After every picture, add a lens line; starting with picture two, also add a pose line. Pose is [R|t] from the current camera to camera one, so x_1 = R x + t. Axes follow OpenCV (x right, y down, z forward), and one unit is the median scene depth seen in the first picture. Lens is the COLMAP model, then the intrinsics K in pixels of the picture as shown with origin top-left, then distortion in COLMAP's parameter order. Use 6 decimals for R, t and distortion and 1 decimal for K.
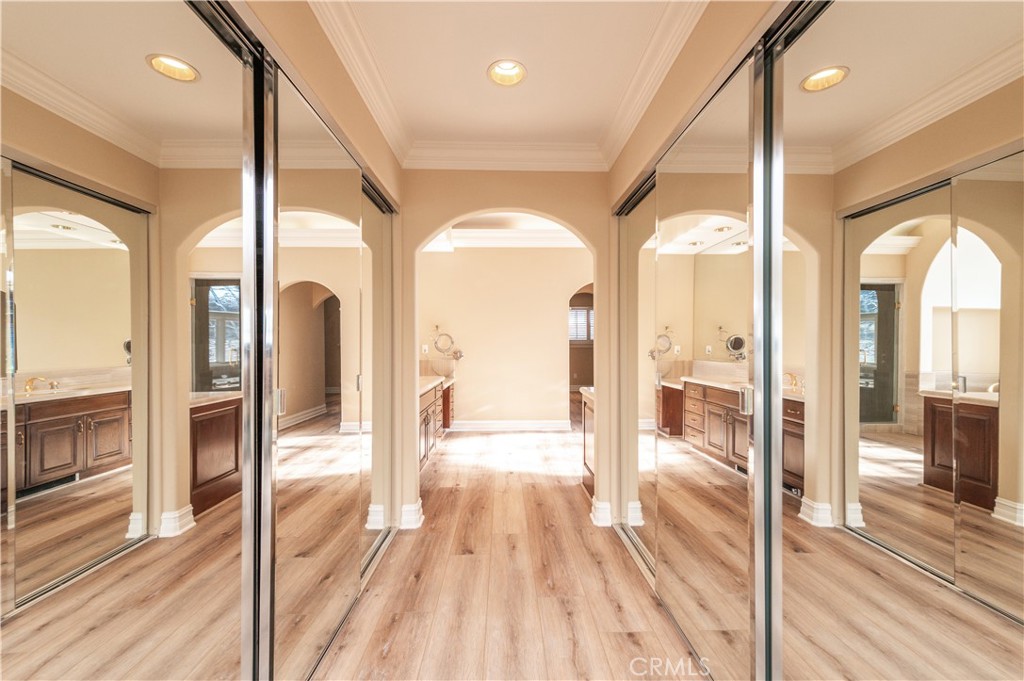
lens RADIAL K [[403.3, 0, 512.0], [0, 403.3, 340.5], [0, 0, 1]] dist [0.017237, -0.003898]
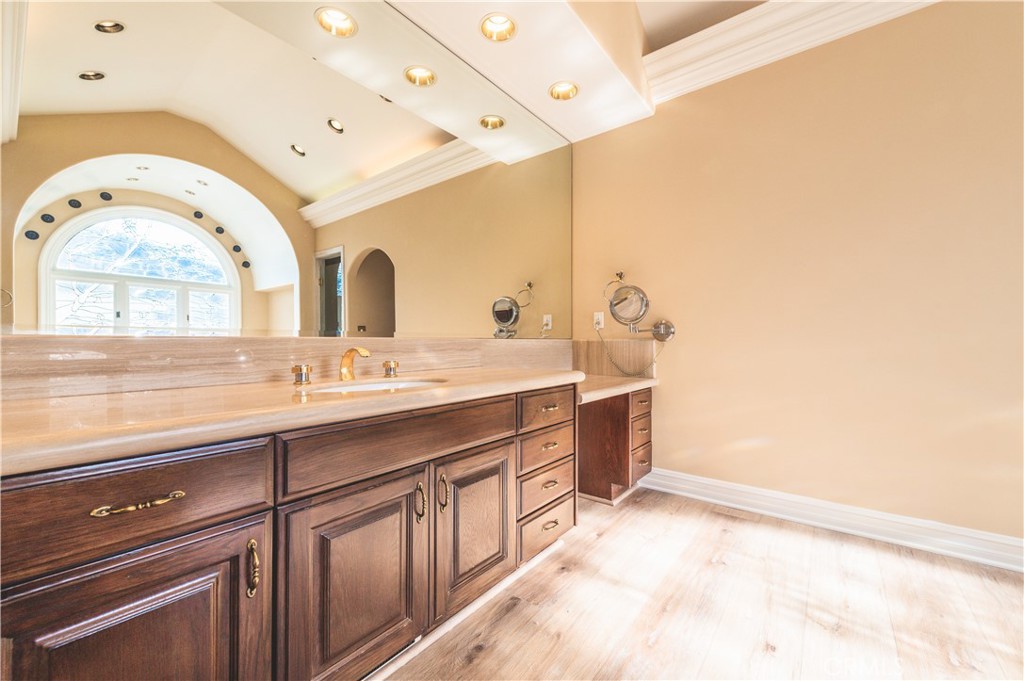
lens RADIAL K [[403.3, 0, 512.0], [0, 403.3, 340.5], [0, 0, 1]] dist [0.017237, -0.003898]
pose [[0.766607, 0.001773, -0.642114, 0.035799], [0.000205, 0.999995, 0.003005, 0.046474], [0.642116, -0.002435, 0.766603, 0.527830]]
